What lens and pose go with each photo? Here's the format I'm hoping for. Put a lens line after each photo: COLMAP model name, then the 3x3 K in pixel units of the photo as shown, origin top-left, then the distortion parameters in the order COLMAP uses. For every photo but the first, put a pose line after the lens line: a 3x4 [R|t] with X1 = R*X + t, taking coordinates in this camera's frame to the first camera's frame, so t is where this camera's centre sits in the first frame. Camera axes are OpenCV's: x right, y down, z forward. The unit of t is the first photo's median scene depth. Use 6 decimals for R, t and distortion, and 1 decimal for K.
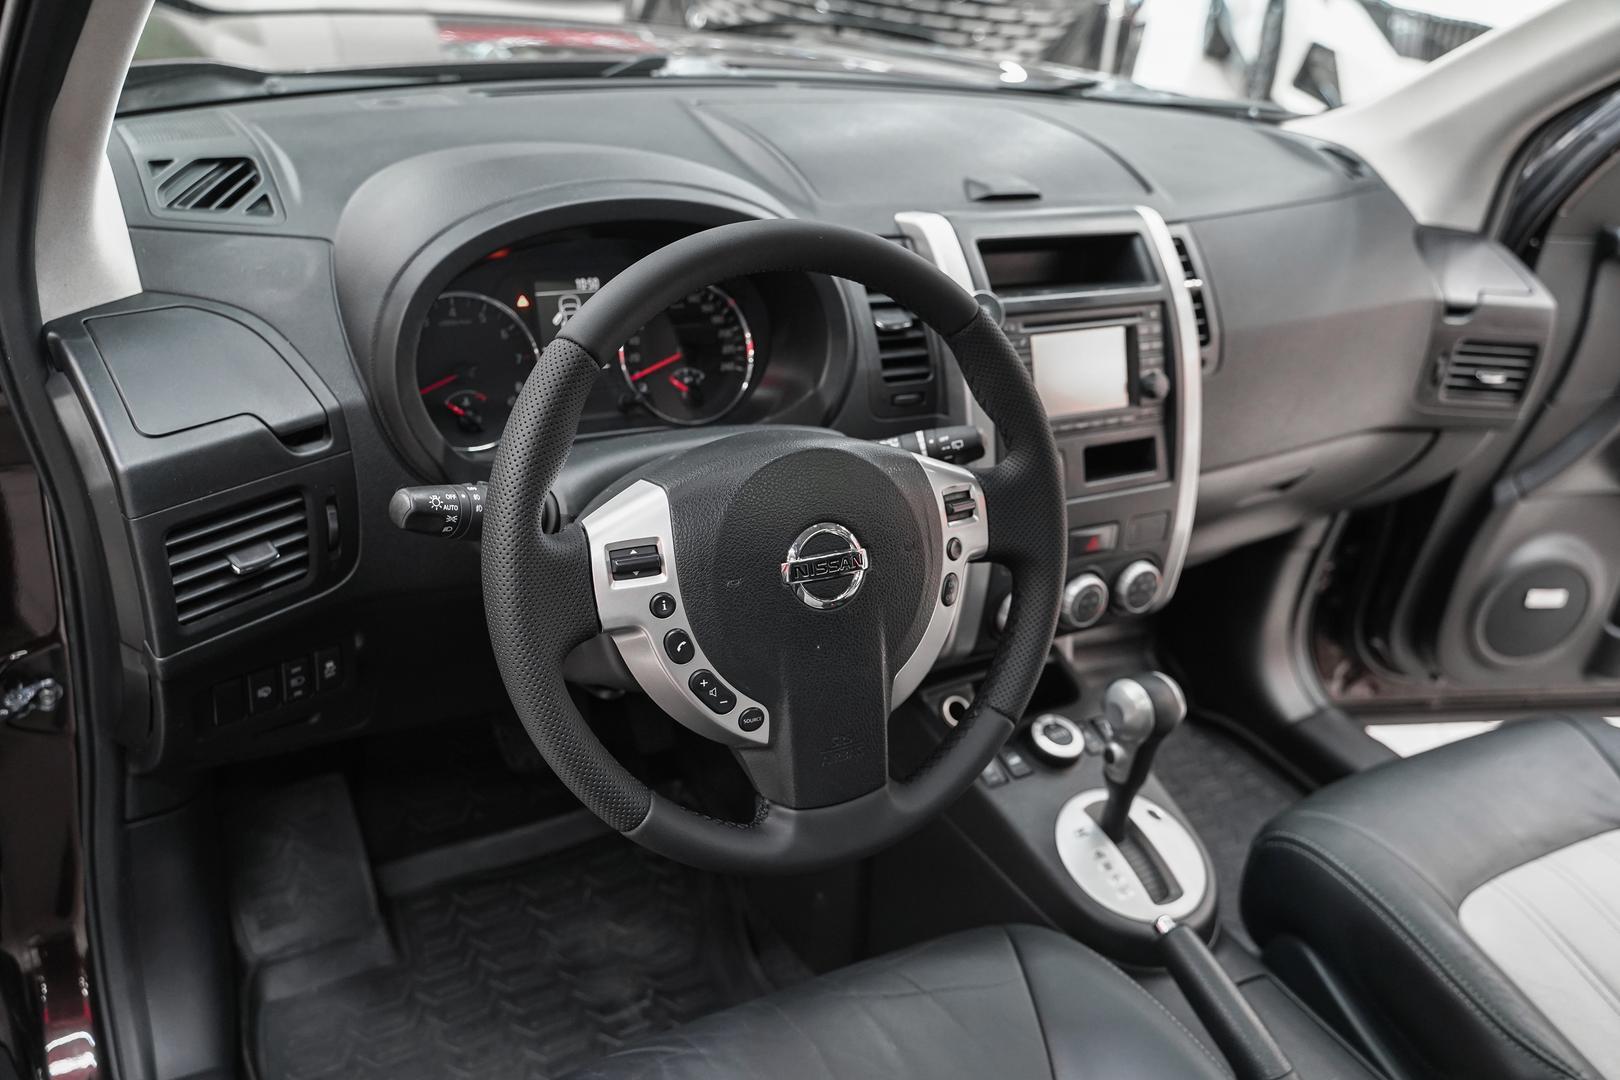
lens RADIAL K [[1336.0, 0, 787.9], [0, 1336.0, 545.8], [0, 0, 1]] dist [-0.014891, 0.006536]
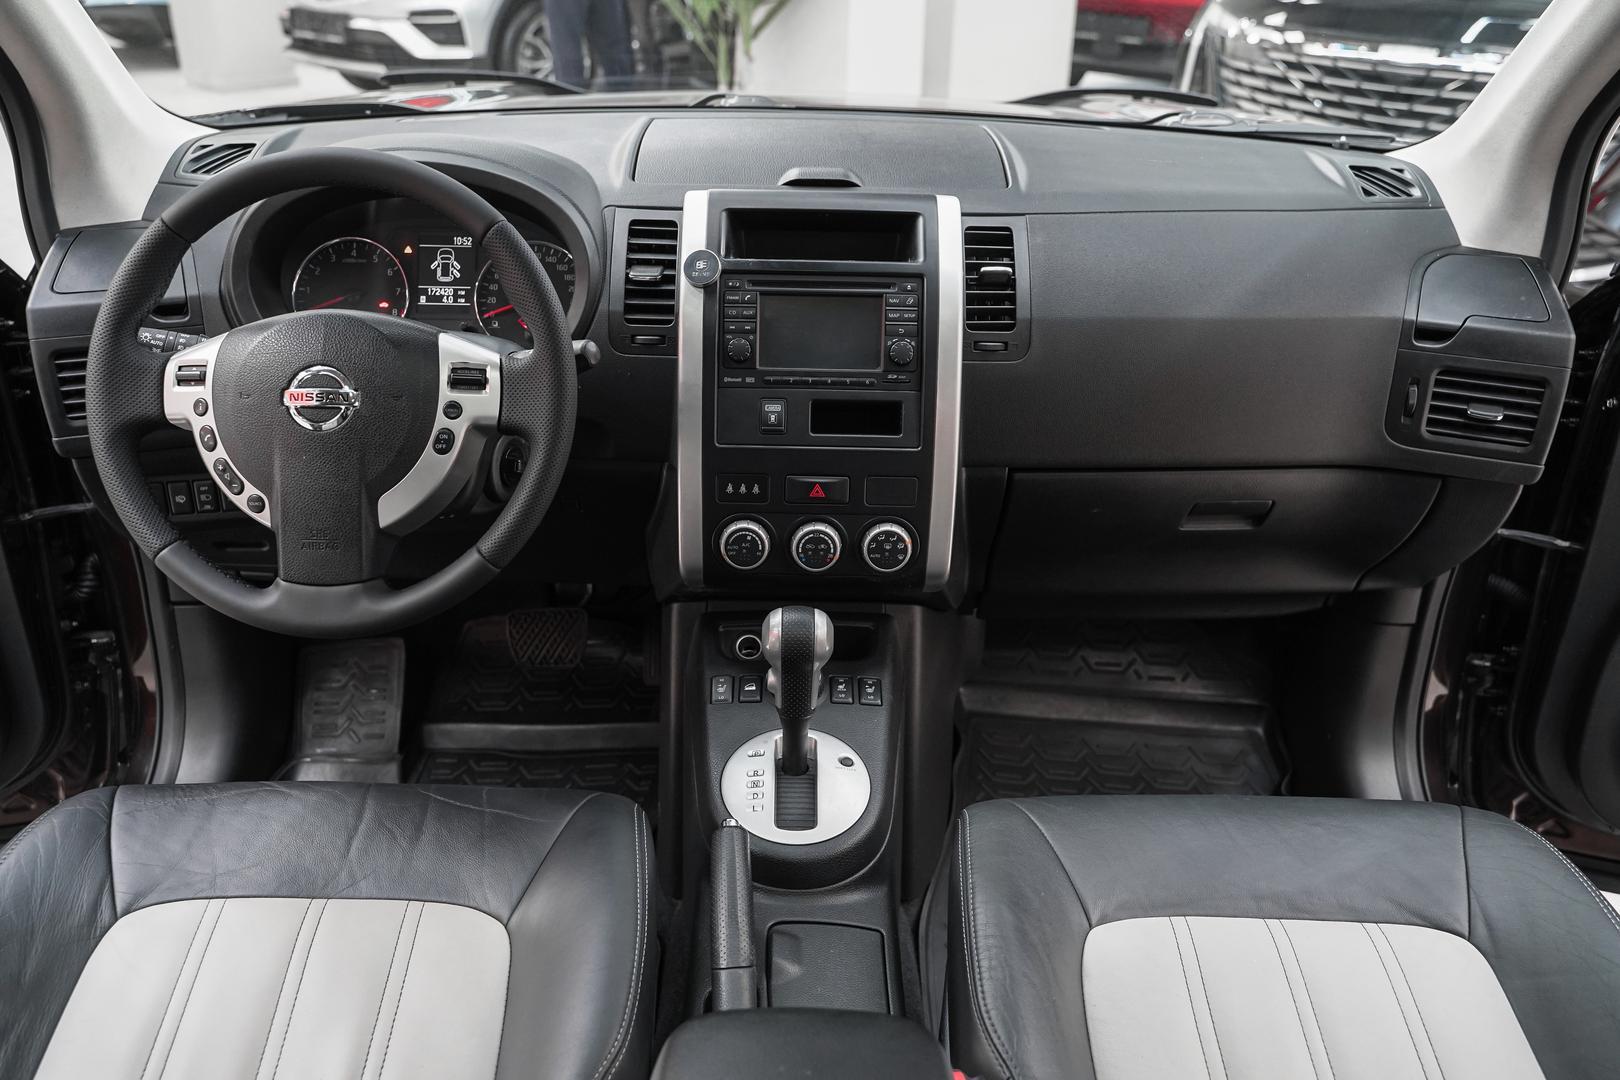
lens RADIAL K [[1326.3, 0, 785.8], [0, 1326.3, 532.4], [0, 0, 1]] dist [-0.011344, -0.005230]
pose [[0.858116, 0.119884, -0.499264, 0.725394], [-0.171029, 0.983570, -0.057782, 0.094502], [0.484134, 0.134973, 0.864521, 0.067217]]
